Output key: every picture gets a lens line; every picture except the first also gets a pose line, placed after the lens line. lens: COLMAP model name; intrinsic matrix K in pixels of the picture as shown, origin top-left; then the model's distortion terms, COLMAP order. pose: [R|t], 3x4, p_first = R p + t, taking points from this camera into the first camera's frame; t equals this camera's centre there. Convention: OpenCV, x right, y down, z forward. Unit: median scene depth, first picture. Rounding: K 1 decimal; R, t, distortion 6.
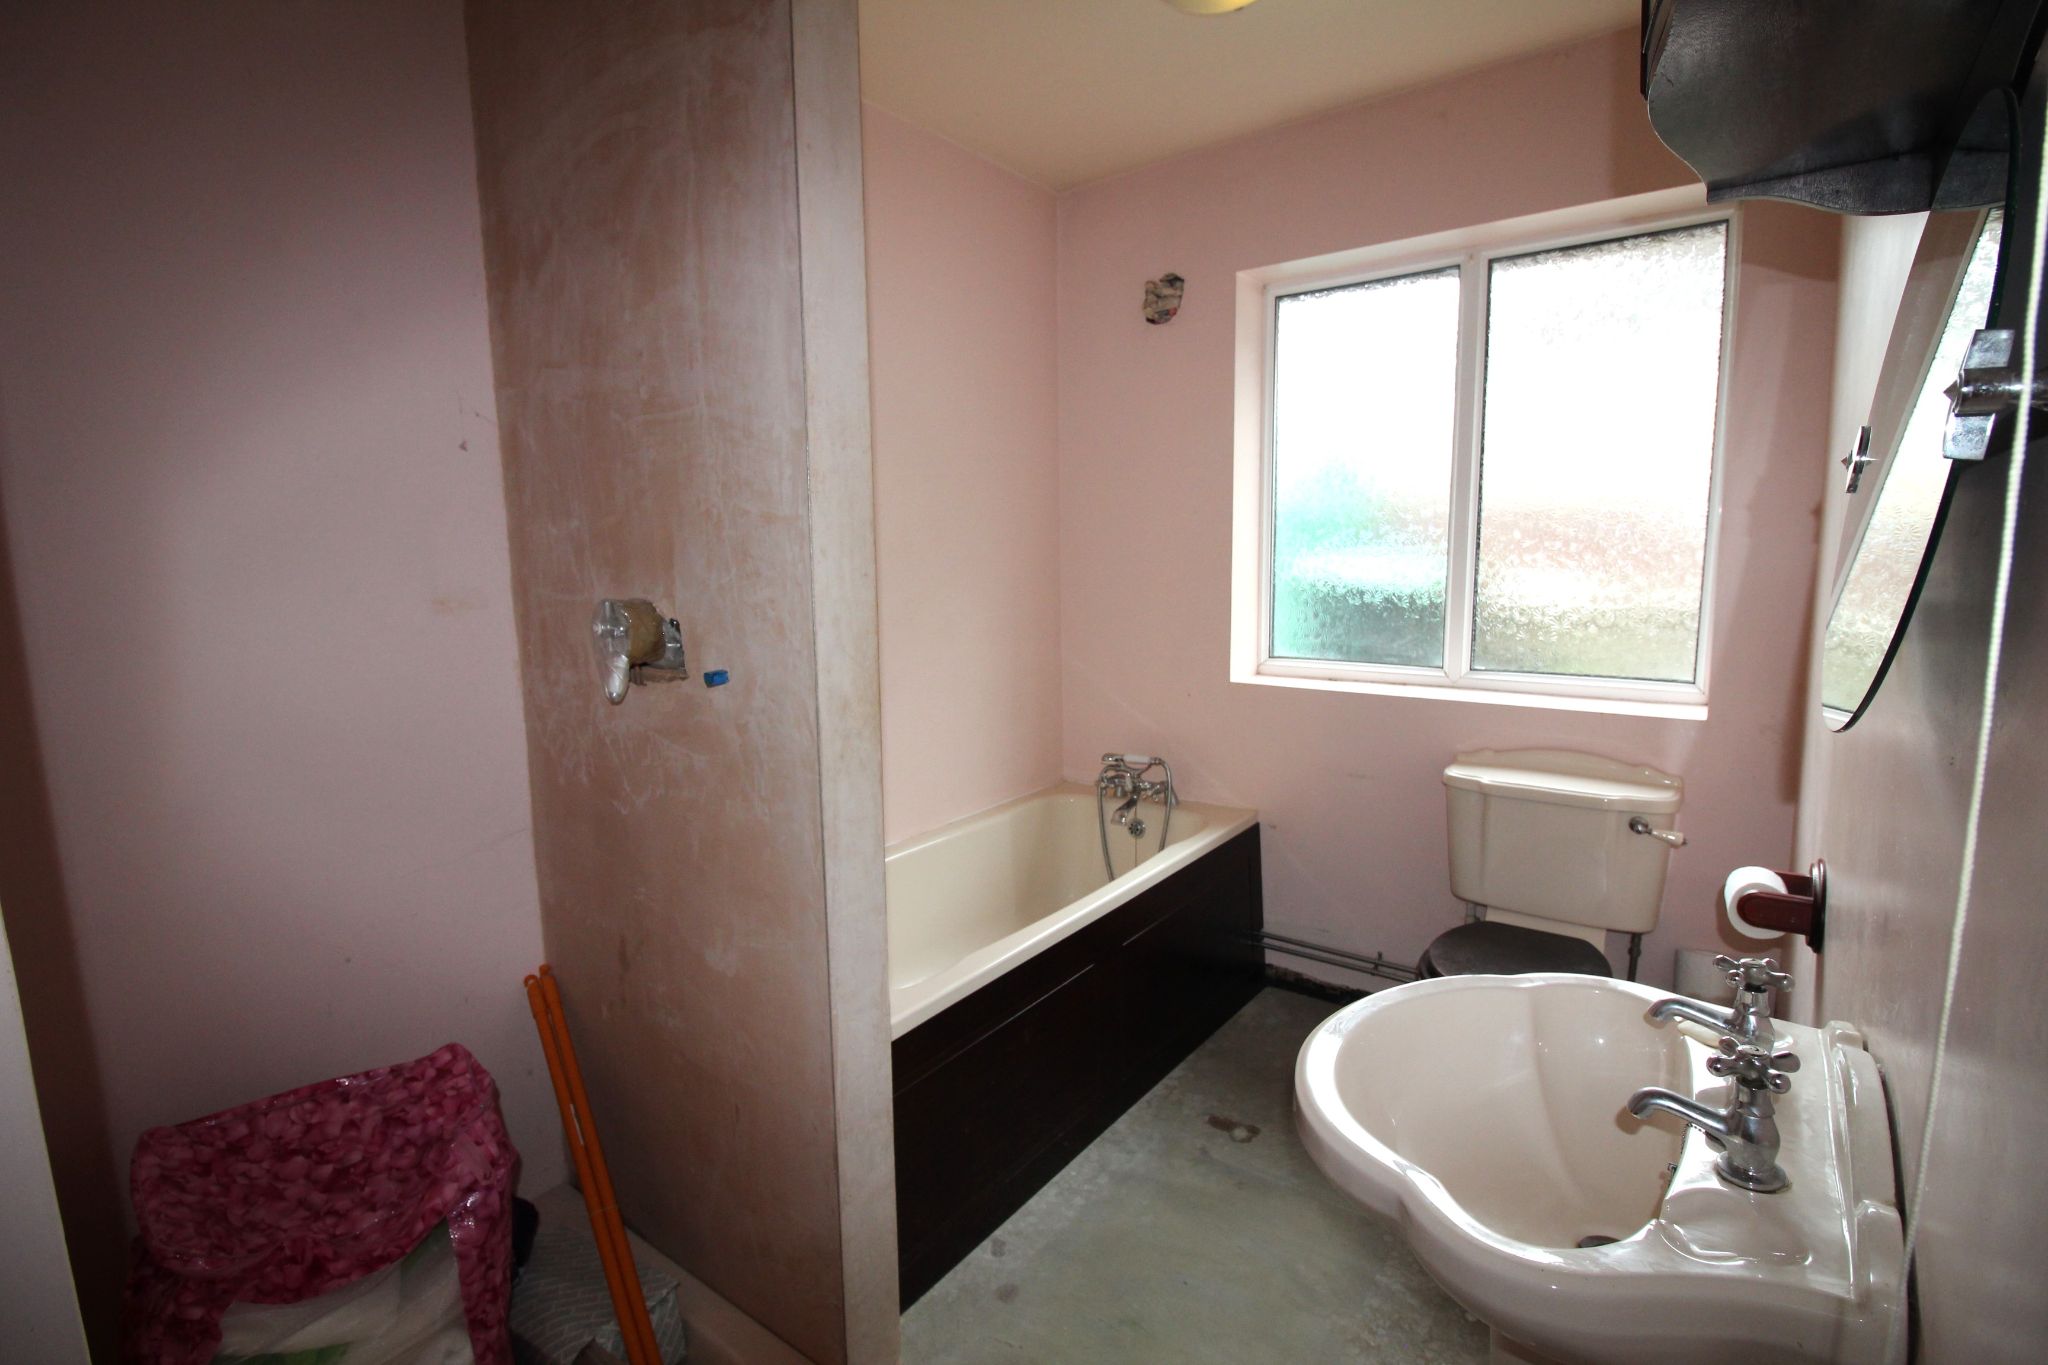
lens RADIAL K [[948.6, 0, 1011.1], [0, 948.6, 675.8], [0, 0, 1]] dist [0.001793, -0.017798]
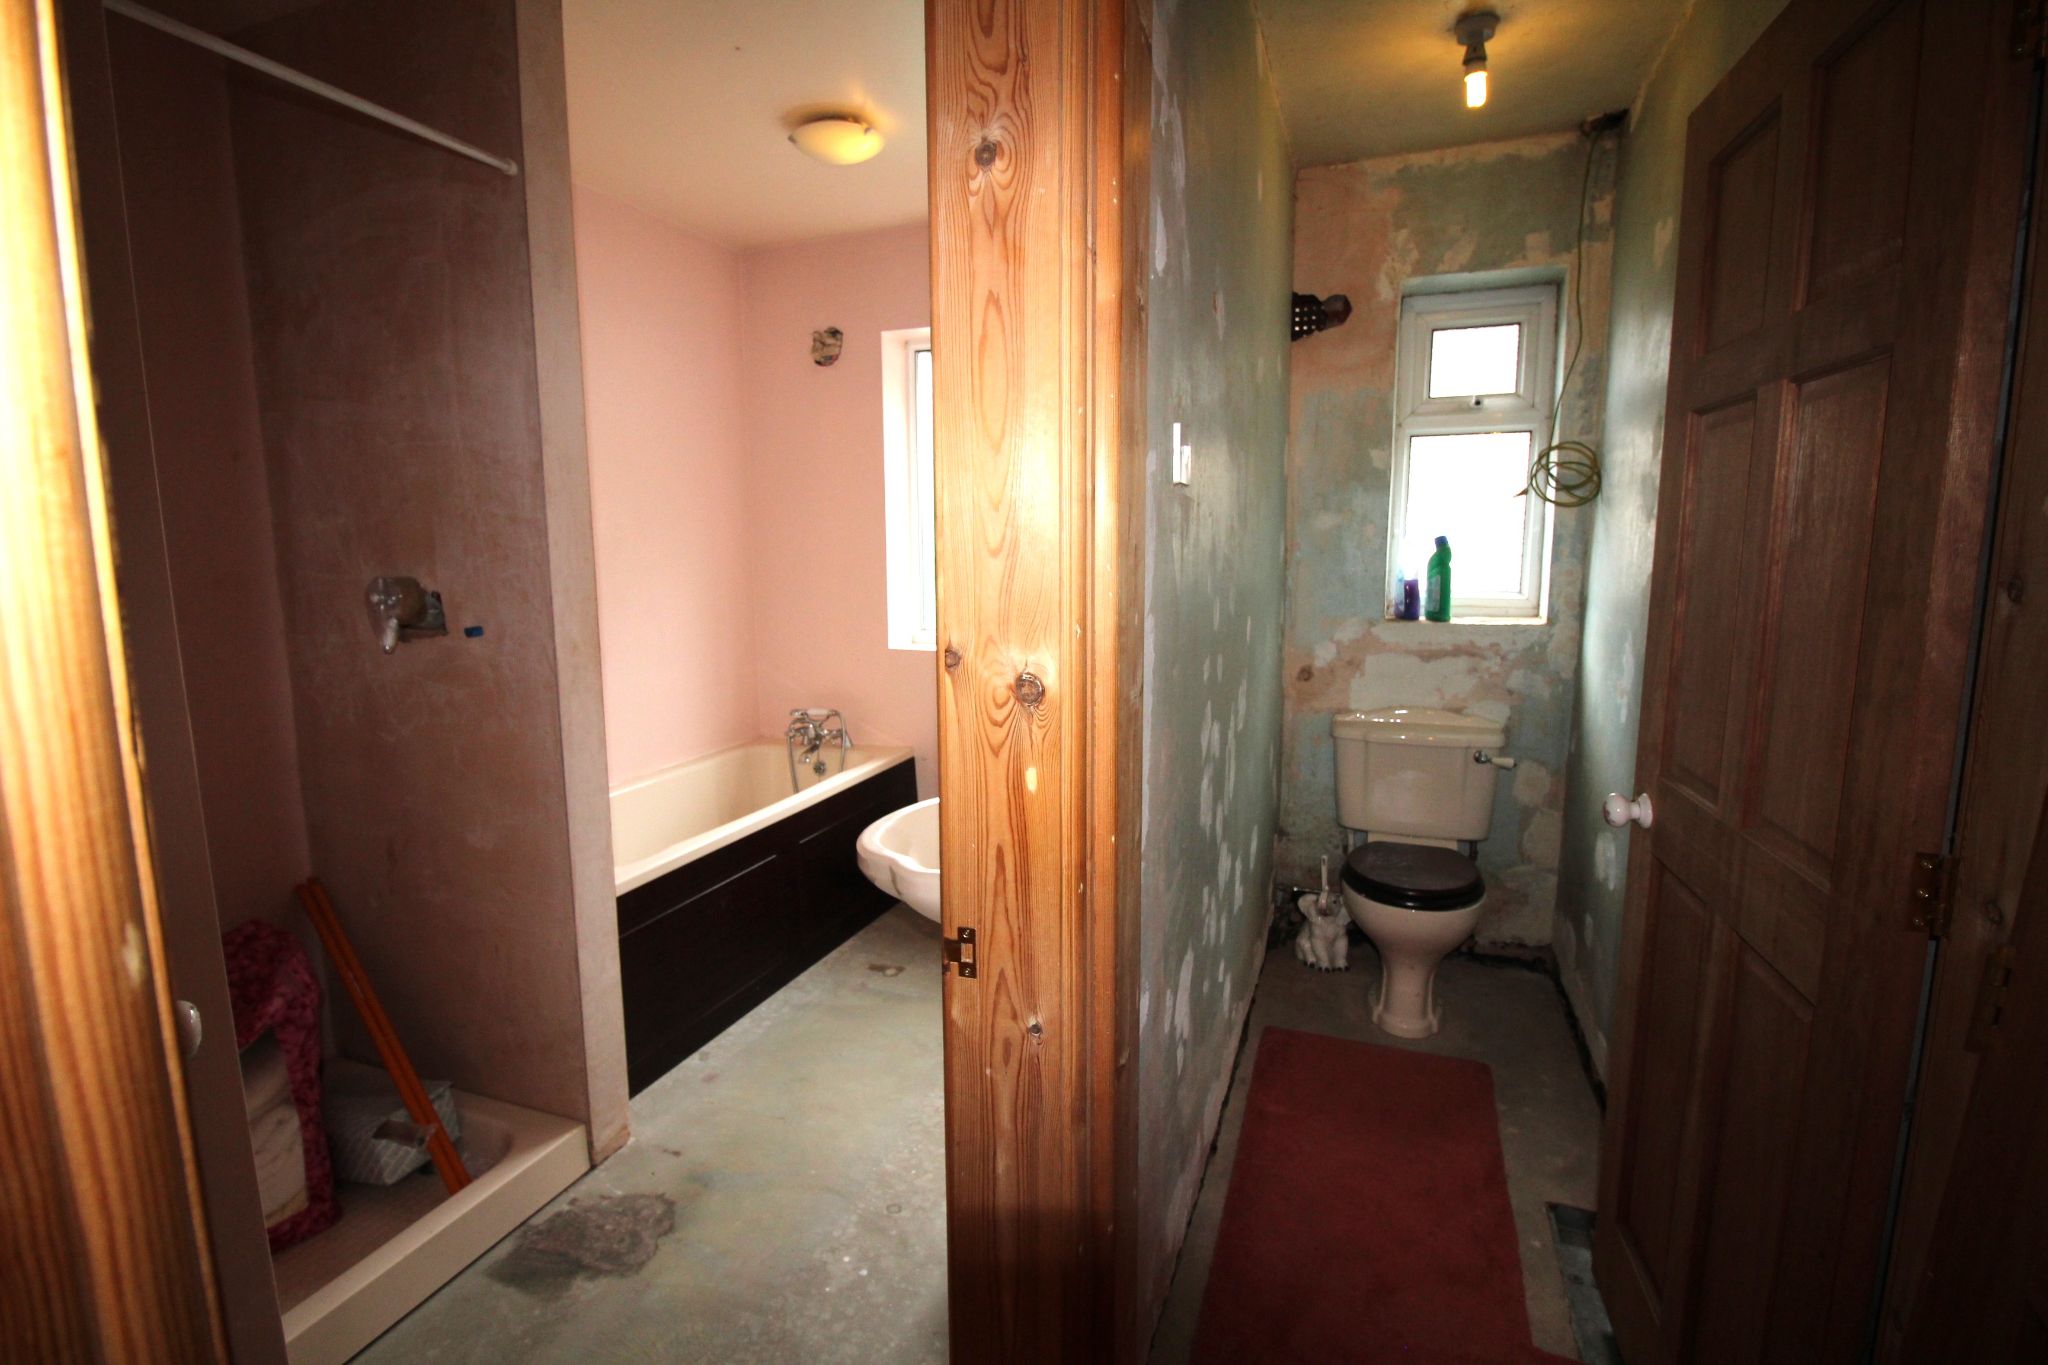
lens RADIAL K [[948.6, 0, 1011.1], [0, 948.6, 675.8], [0, 0, 1]] dist [0.001793, -0.017798]
pose [[0.959649, -0.029222, 0.279677, 0.054623], [0.028439, 0.999572, 0.006858, 0.073593], [-0.279758, 0.001373, 0.960070, -0.525623]]
